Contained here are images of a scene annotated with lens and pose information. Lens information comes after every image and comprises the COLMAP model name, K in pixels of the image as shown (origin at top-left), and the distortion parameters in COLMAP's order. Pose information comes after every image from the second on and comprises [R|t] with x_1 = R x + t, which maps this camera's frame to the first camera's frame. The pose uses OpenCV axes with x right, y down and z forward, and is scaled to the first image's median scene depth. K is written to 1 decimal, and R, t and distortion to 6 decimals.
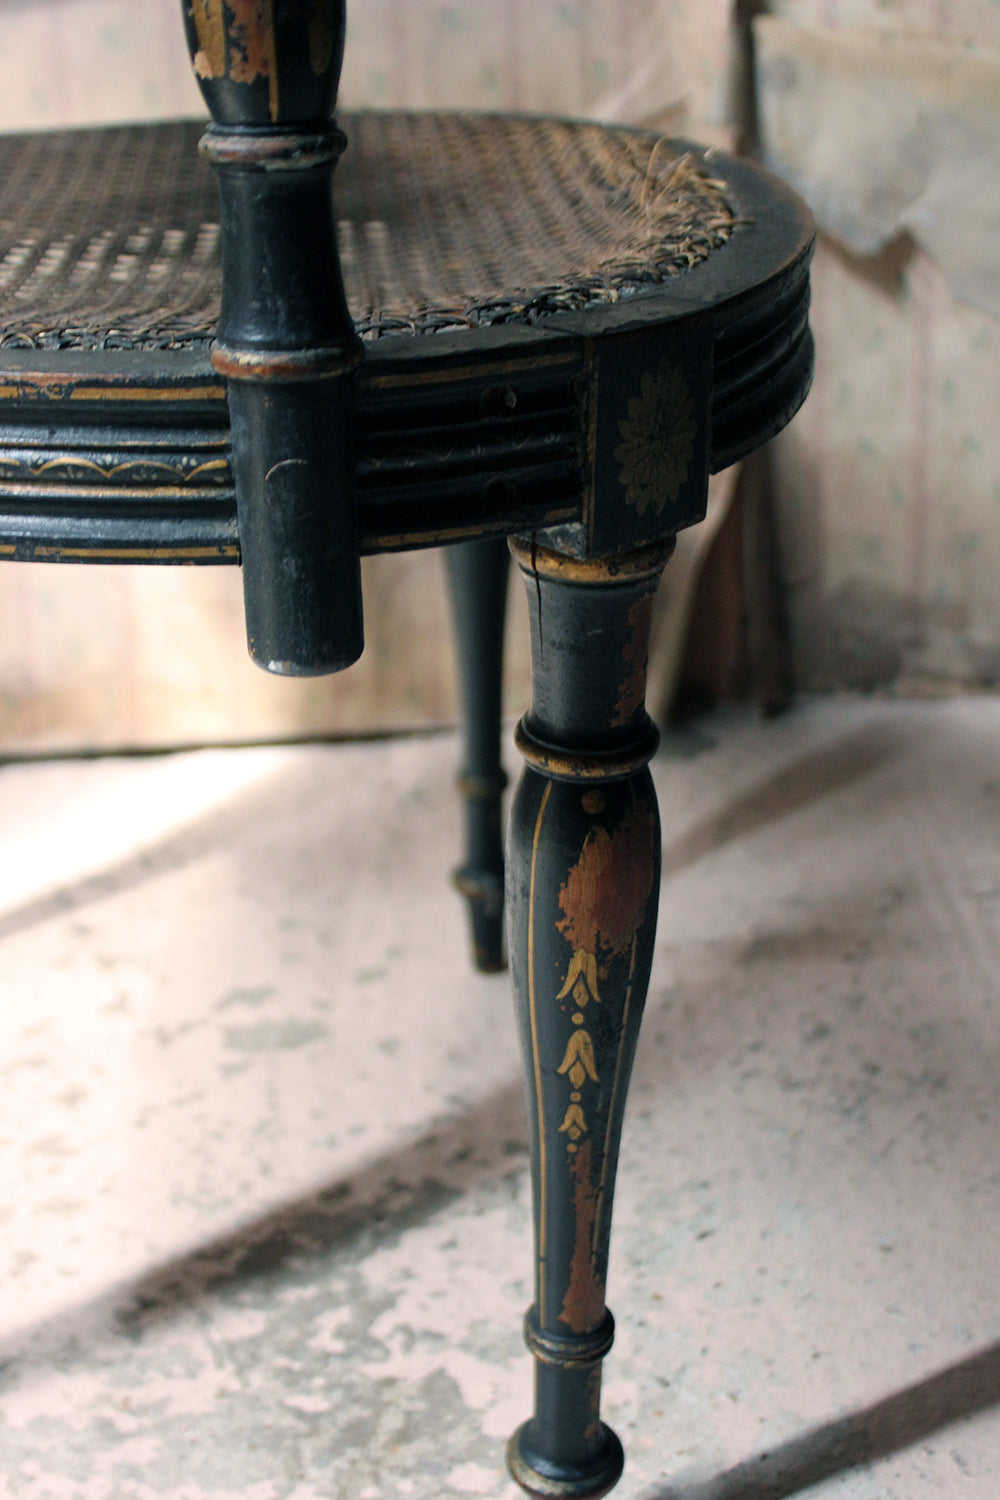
lens RADIAL K [[1991.8, 0, 498.0], [0, 1991.8, 751.5], [0, 0, 1]] dist [-0.036419, -0.010819]
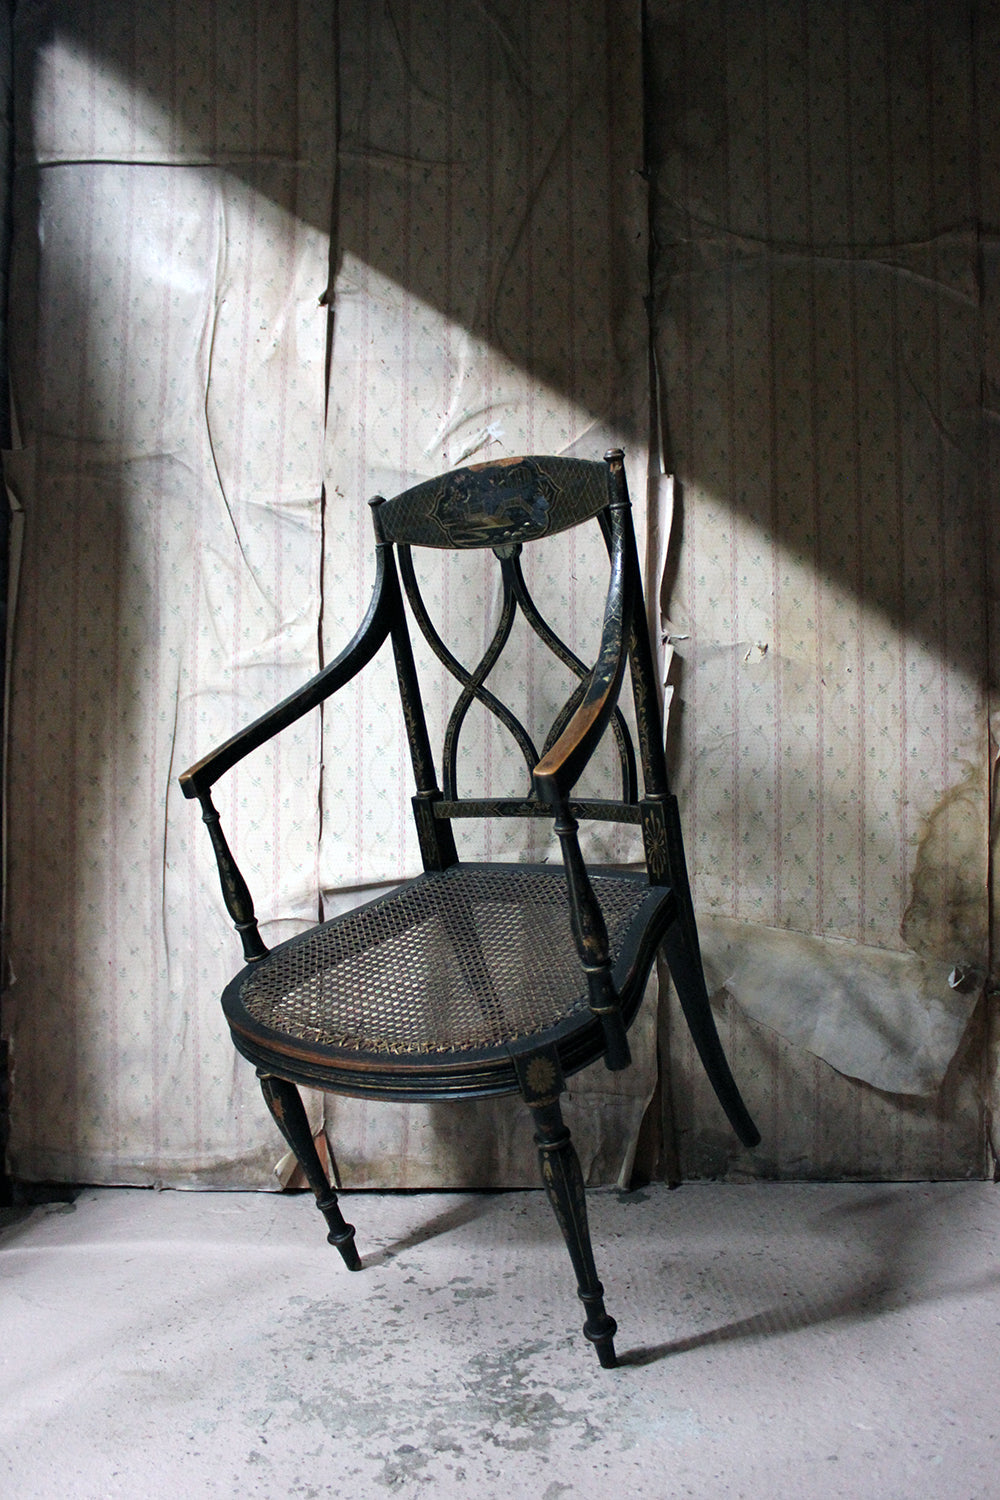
lens RADIAL K [[1235.6, 0, 490.9], [0, 1235.6, 750.4], [0, 0, 1]] dist [-0.167827, 0.136680]
pose [[0.998825, 0.035232, -0.033262, -0.075285], [-0.045705, 0.913012, -0.405364, 0.153936], [0.016087, 0.406409, 0.913550, -0.801824]]
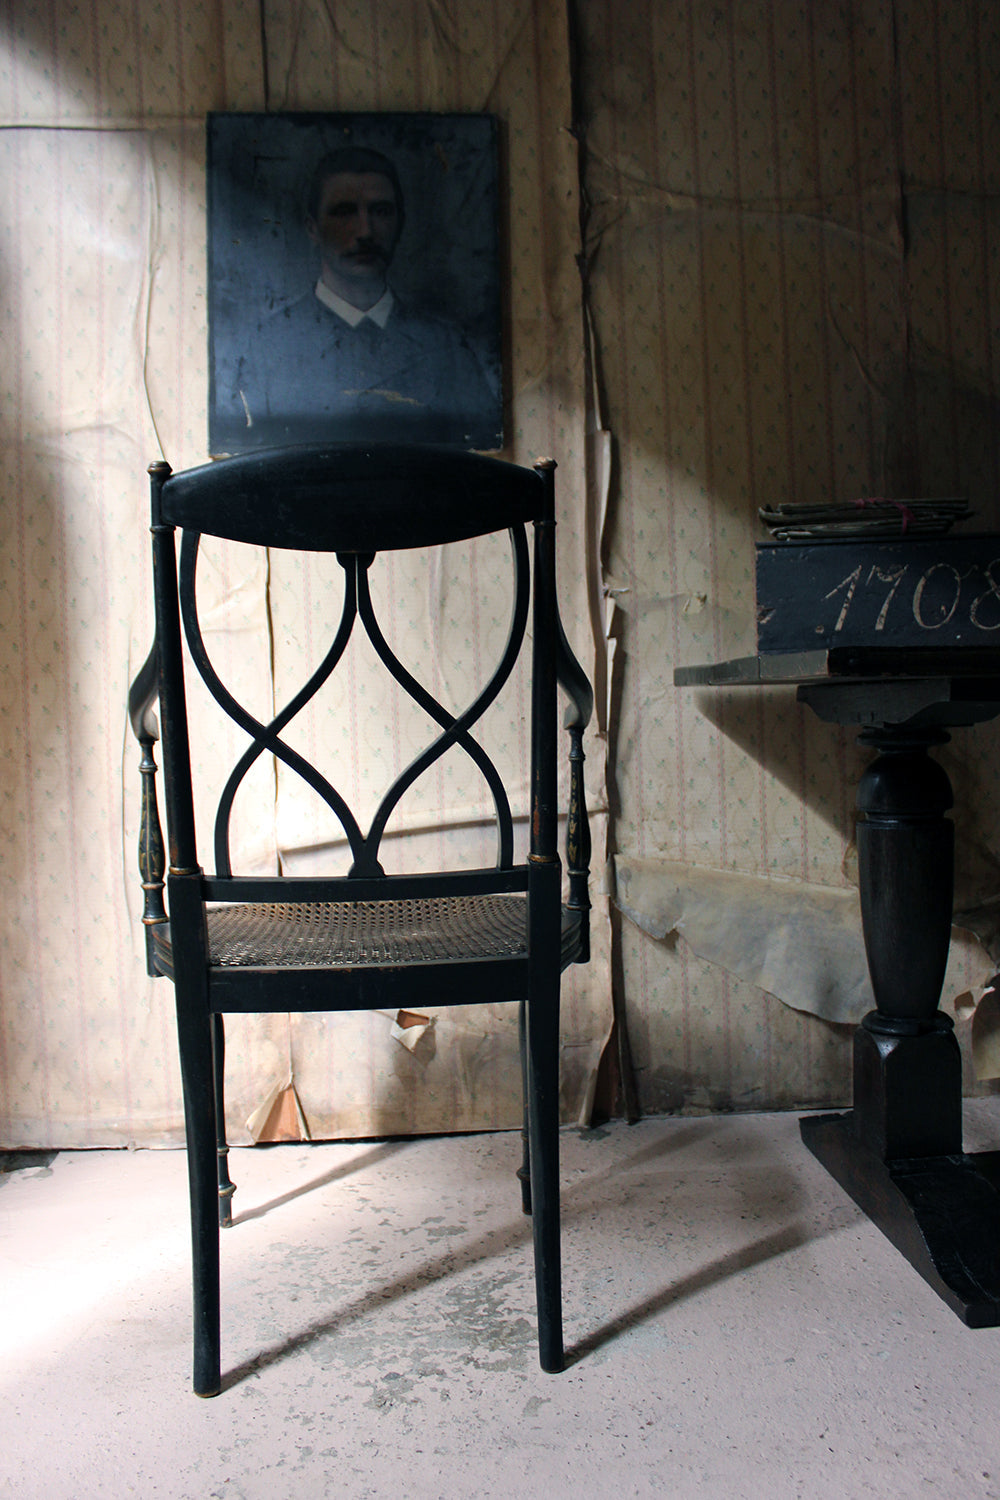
lens RADIAL K [[1257.3, 0, 493.4], [0, 1257.3, 748.3], [0, 0, 1]] dist [-0.167387, 0.144326]
pose [[0.999853, -0.000517, 0.017160, -0.091564], [0.006795, 0.929821, -0.367950, 0.173981], [-0.015766, 0.368012, 0.929687, -0.894522]]
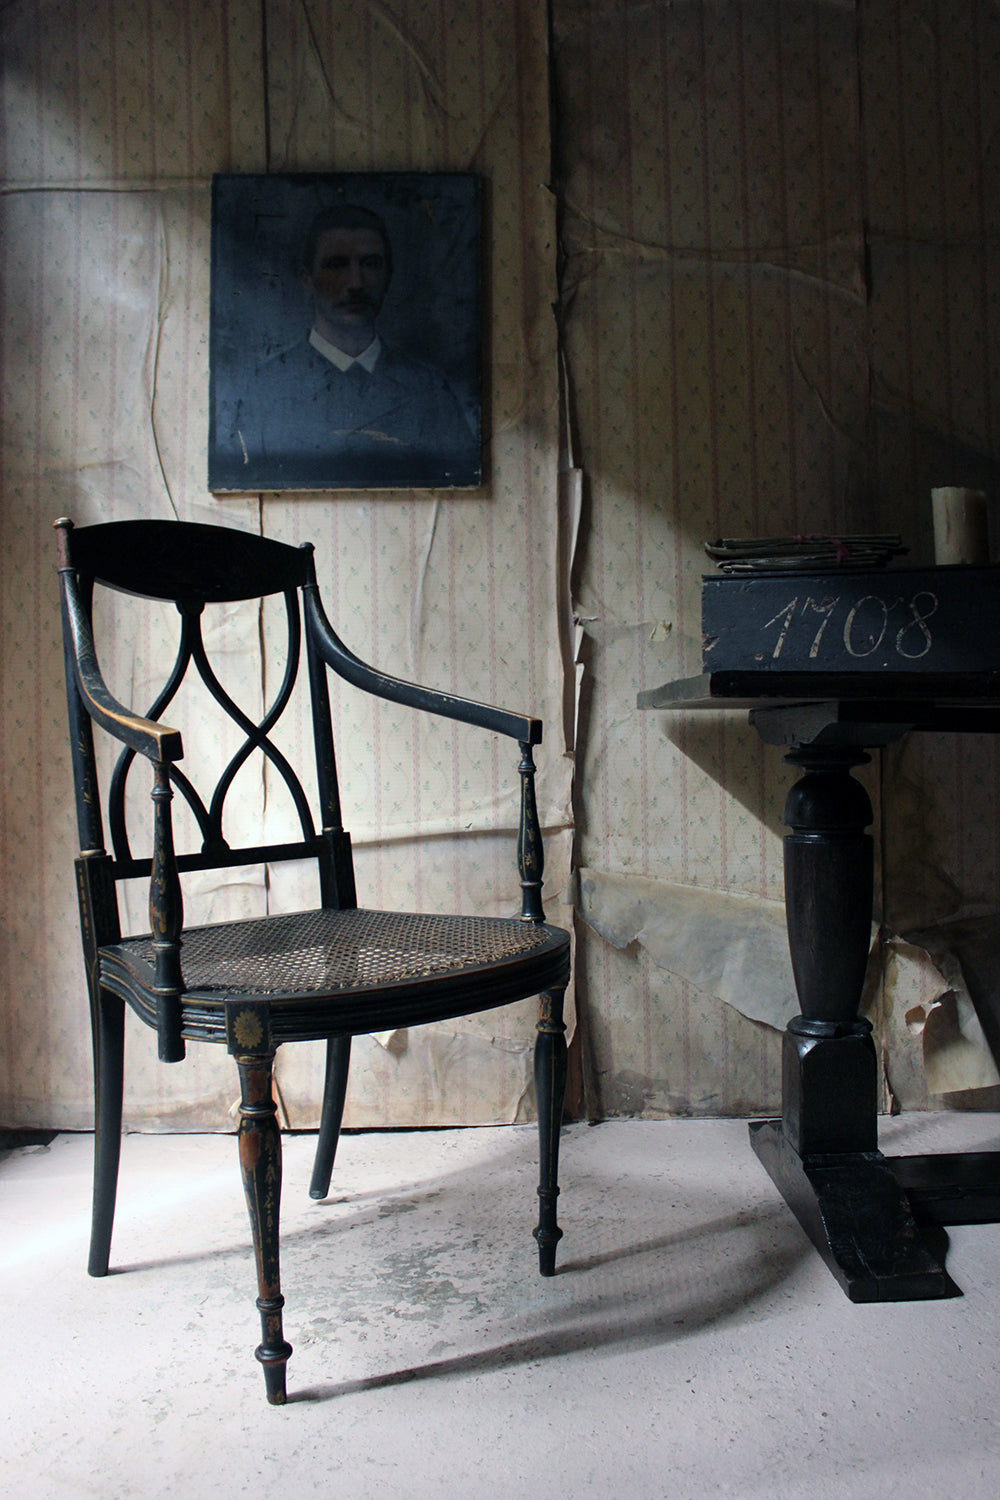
lens RADIAL K [[1307.3, 0, 497.1], [0, 1307.3, 751.3], [0, 0, 1]] dist [-0.164981, 0.148776]
pose [[0.999106, 0.016065, -0.039104, 0.108217], [-0.029980, 0.921409, -0.387437, 0.290667], [0.029806, 0.388263, 0.921067, -1.117665]]
